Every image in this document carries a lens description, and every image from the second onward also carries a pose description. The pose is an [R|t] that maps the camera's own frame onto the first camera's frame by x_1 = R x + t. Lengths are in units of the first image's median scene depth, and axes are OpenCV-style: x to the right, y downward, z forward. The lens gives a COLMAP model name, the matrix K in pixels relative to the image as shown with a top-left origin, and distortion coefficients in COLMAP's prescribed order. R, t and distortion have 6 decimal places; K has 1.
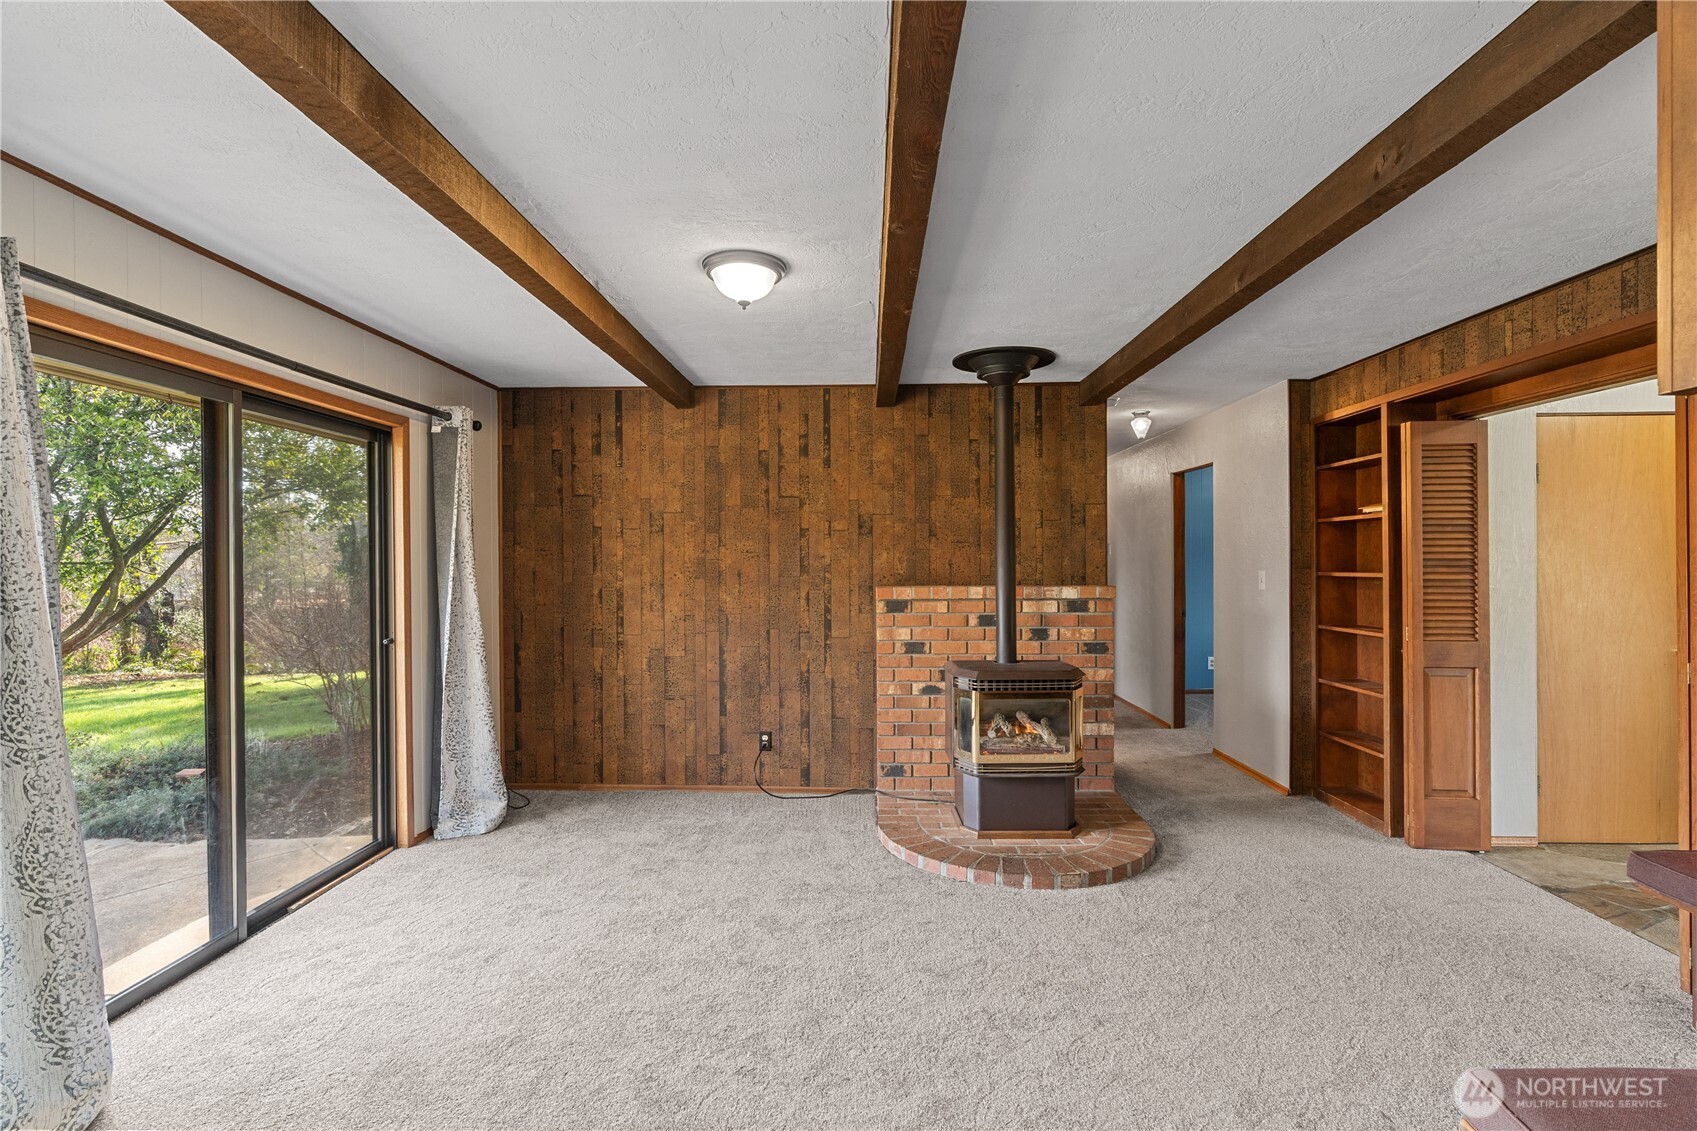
lens RADIAL K [[781.5, 0, 848.5], [0, 781.5, 565.5], [0, 0, 1]] dist [0.000863, 0.000012]
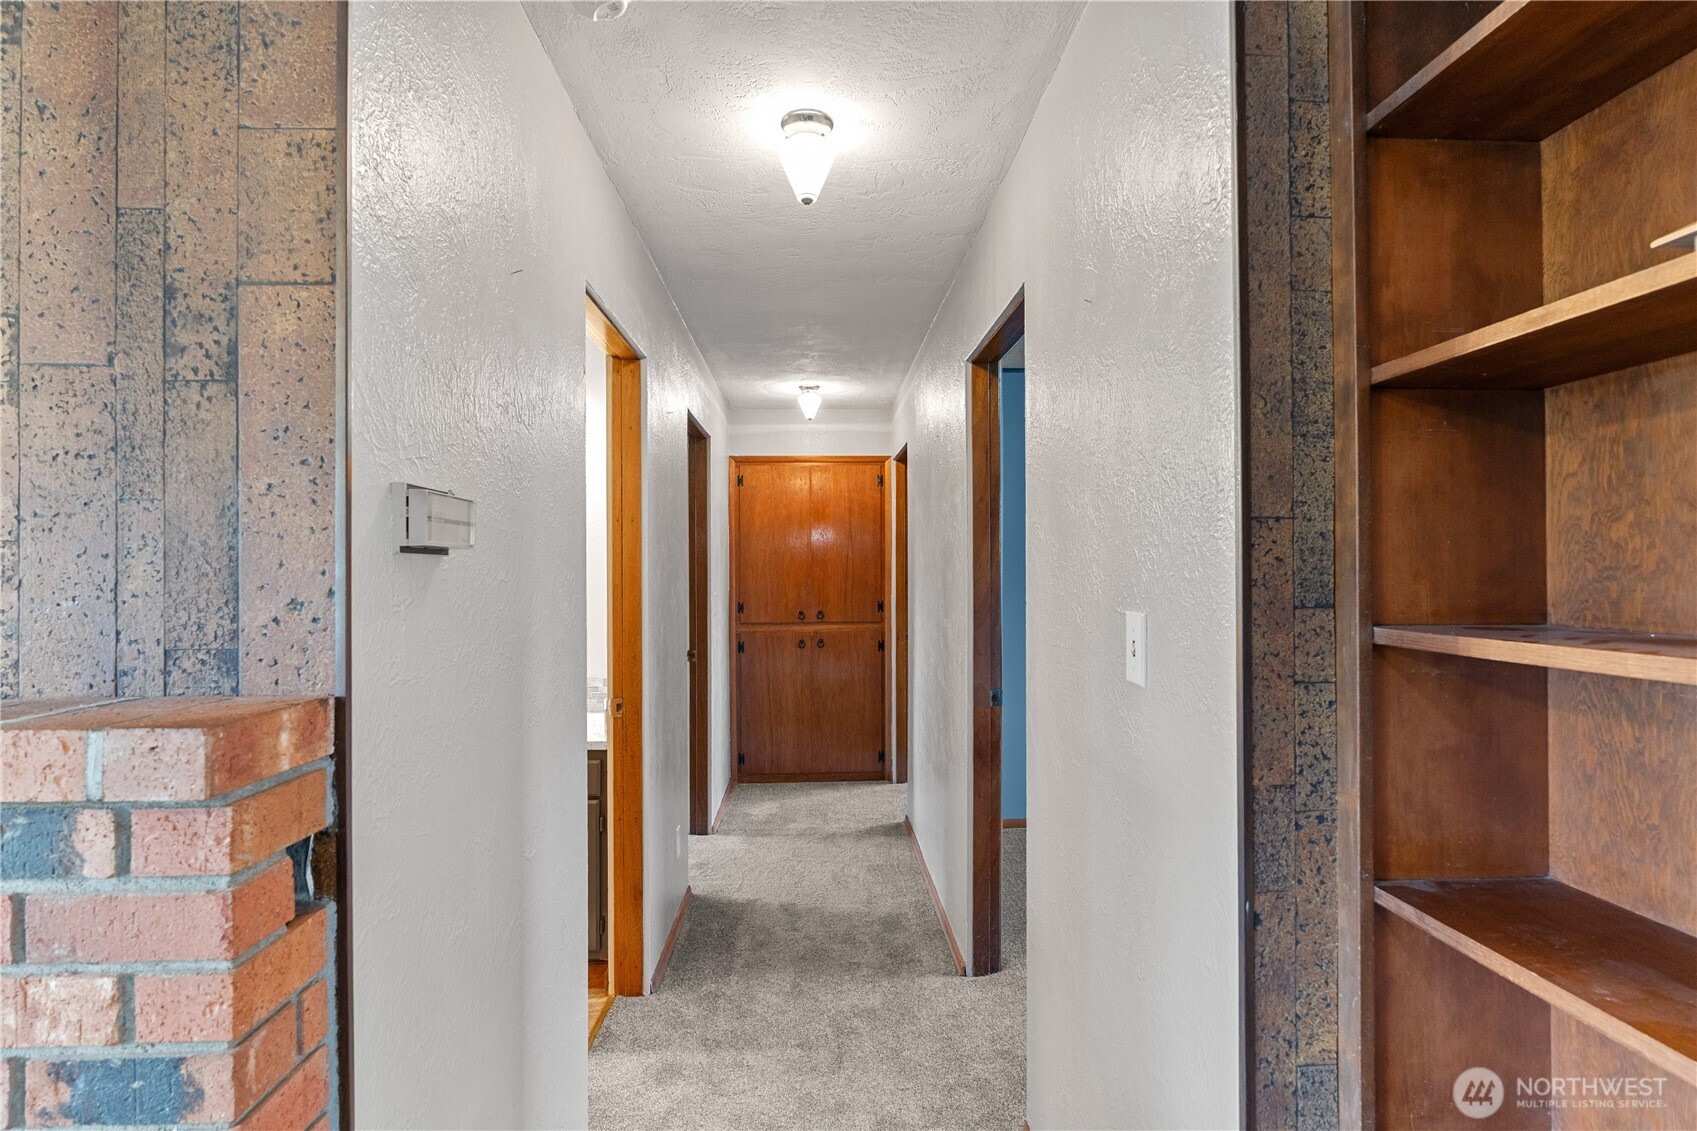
lens RADIAL K [[837.8, 0, 848.5], [0, 837.8, 565.5], [0, 0, 1]] dist [-0.000074, -0.000050]
pose [[0.997203, 0.000648, 0.074734, 0.443938], [0.000083, 0.999952, -0.009780, -0.005742], [-0.074736, 0.009759, 0.997156, 0.785186]]
